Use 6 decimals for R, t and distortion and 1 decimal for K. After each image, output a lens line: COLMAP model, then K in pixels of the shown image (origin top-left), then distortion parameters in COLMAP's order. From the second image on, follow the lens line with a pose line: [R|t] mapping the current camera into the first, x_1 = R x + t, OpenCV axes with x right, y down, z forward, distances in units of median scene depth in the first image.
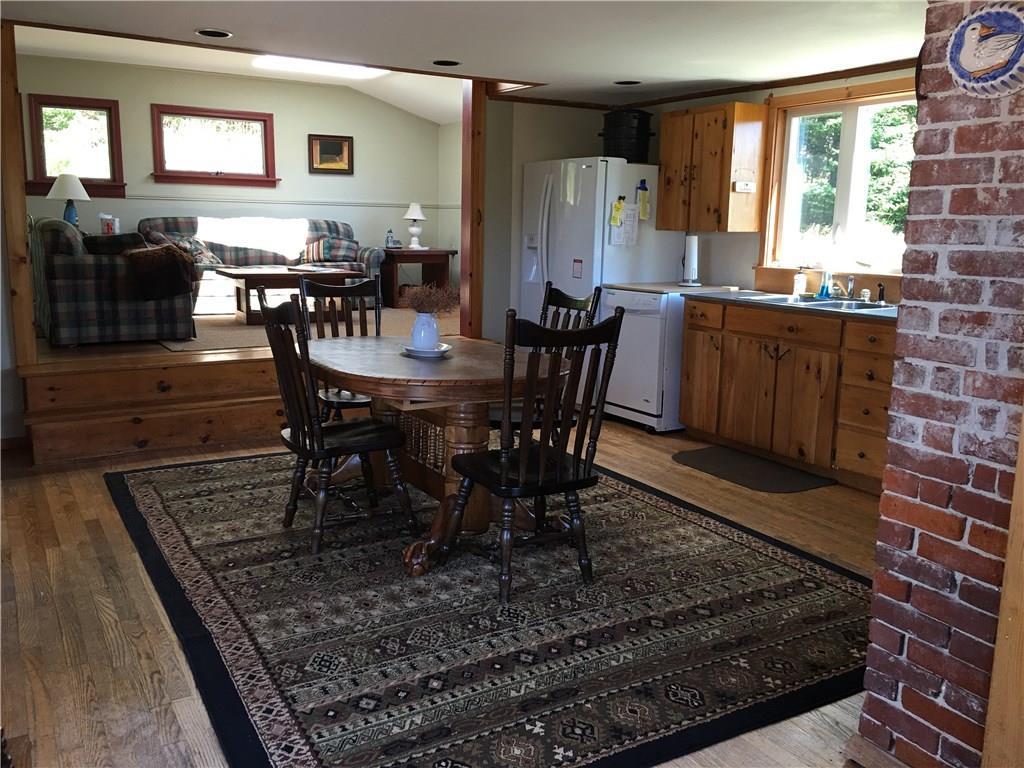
lens RADIAL K [[881.9, 0, 512.5], [0, 881.9, 384.8], [0, 0, 1]] dist [0.017886, -0.012428]
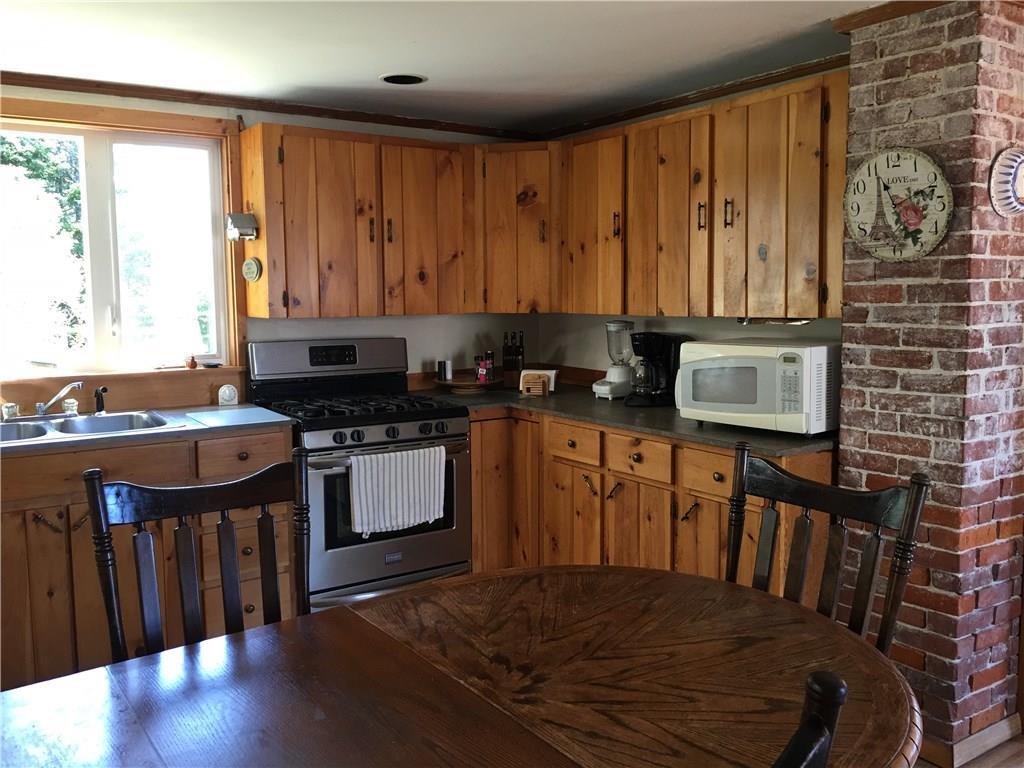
lens RADIAL K [[881.9, 0, 511.6], [0, 881.9, 381.7], [0, 0, 1]] dist [0.017886, -0.012428]
pose [[-0.060434, -0.122853, 0.990583, -0.766231], [0.185391, 0.973749, 0.132076, -0.377879], [-0.980805, 0.191627, -0.036072, 1.754381]]
